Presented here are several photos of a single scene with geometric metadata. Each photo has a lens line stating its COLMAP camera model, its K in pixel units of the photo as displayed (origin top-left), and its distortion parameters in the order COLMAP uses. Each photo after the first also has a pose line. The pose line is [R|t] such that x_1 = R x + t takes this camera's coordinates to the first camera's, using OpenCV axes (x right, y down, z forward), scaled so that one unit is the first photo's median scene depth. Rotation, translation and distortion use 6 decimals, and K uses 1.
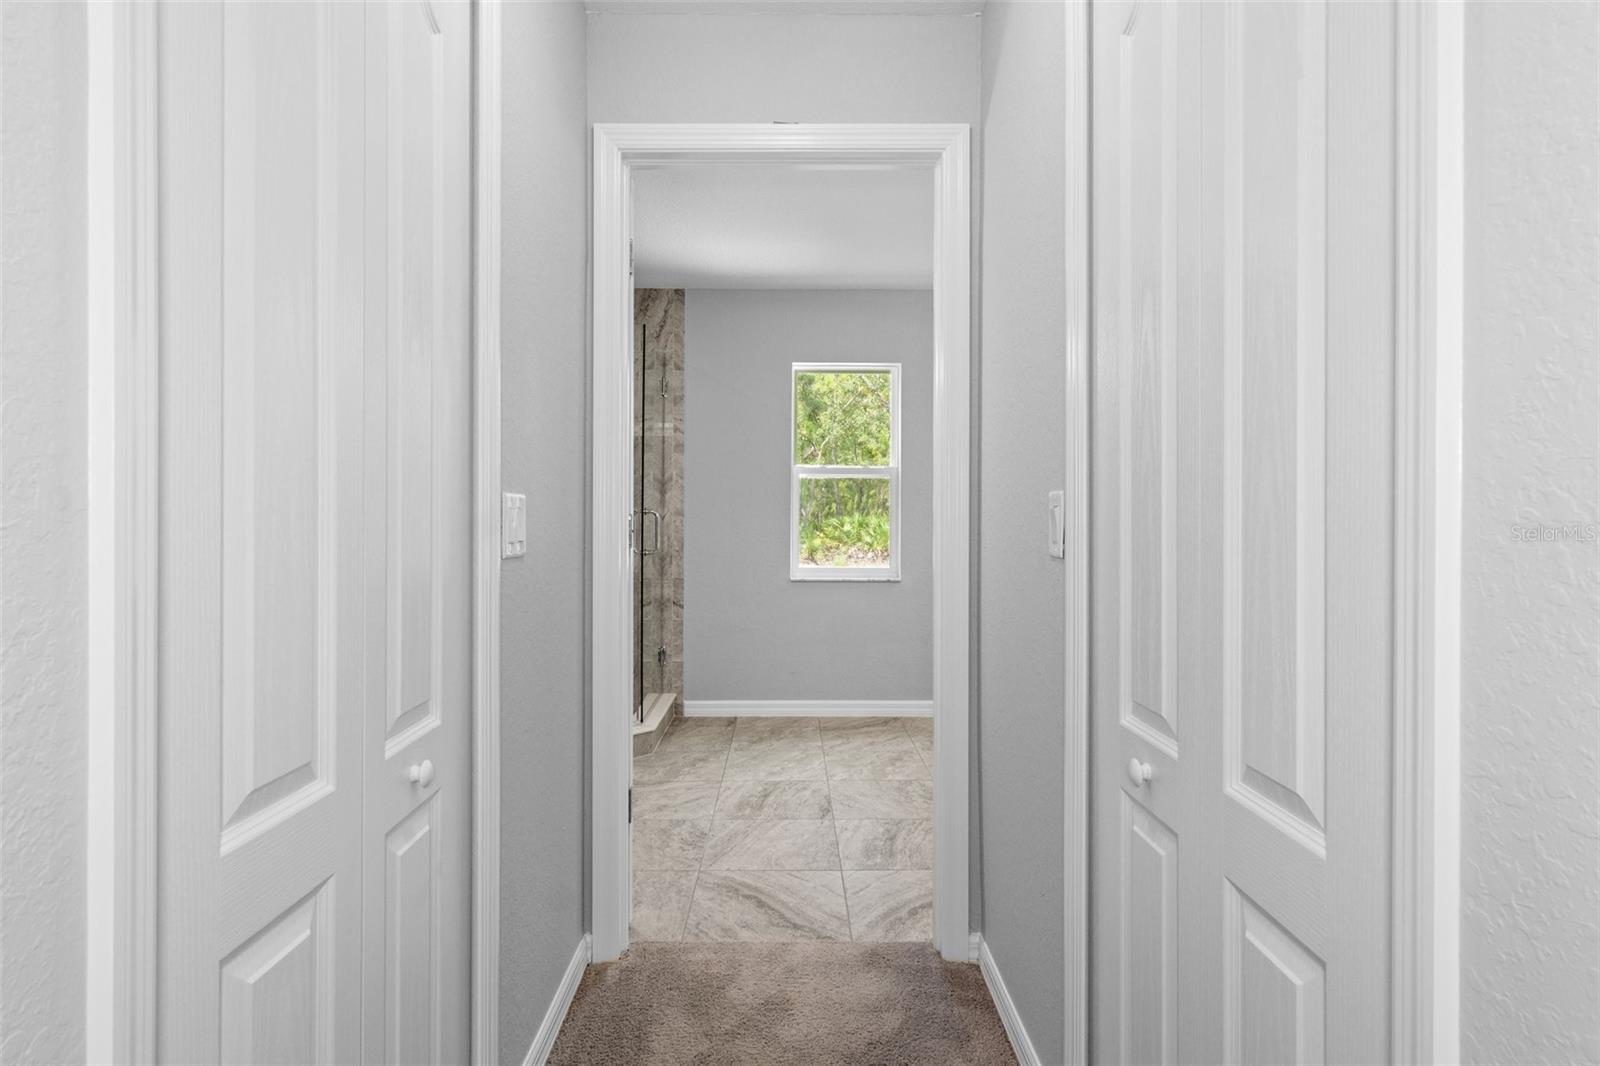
lens RADIAL K [[829.8, 0, 798.9], [0, 829.8, 512.5], [0, 0, 1]] dist [0.000877, 0.000056]
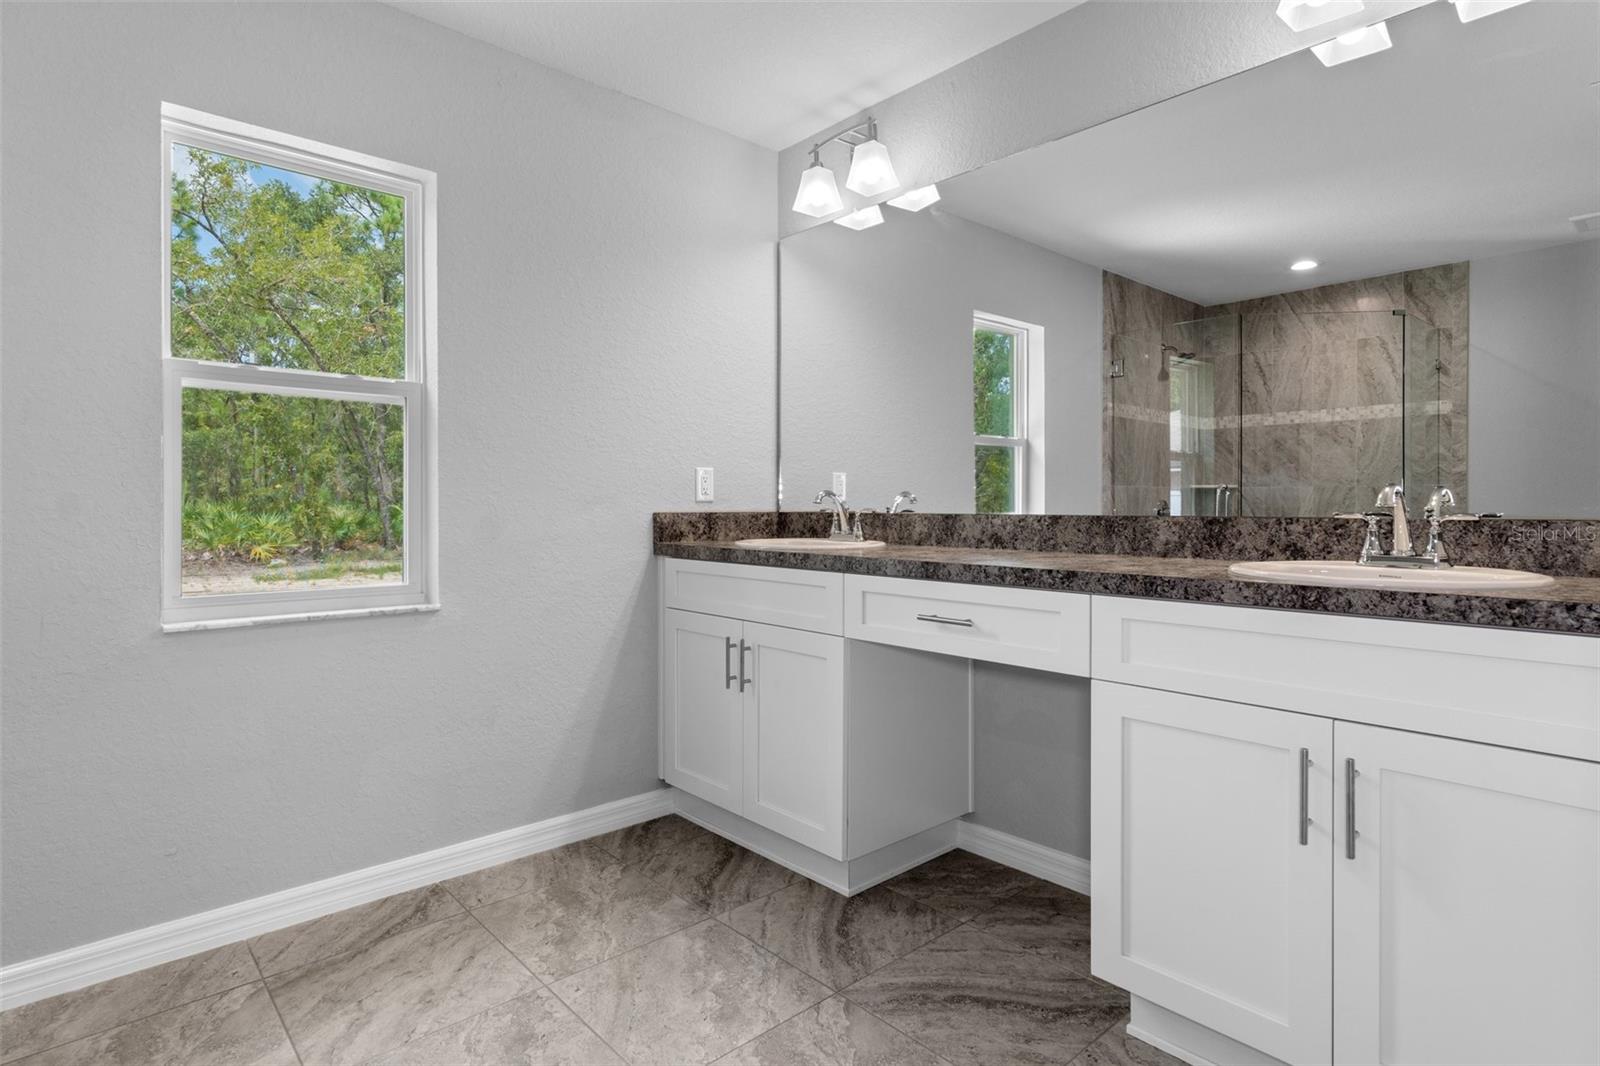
lens RADIAL K [[829.8, 0, 798.9], [0, 829.8, 512.5], [0, 0, 1]] dist [0.000877, 0.000056]
pose [[0.748147, -0.006278, 0.663503, -0.046009], [-0.001378, 0.999938, 0.011015, 0.018667], [-0.663532, -0.009155, 0.748092, 0.484867]]
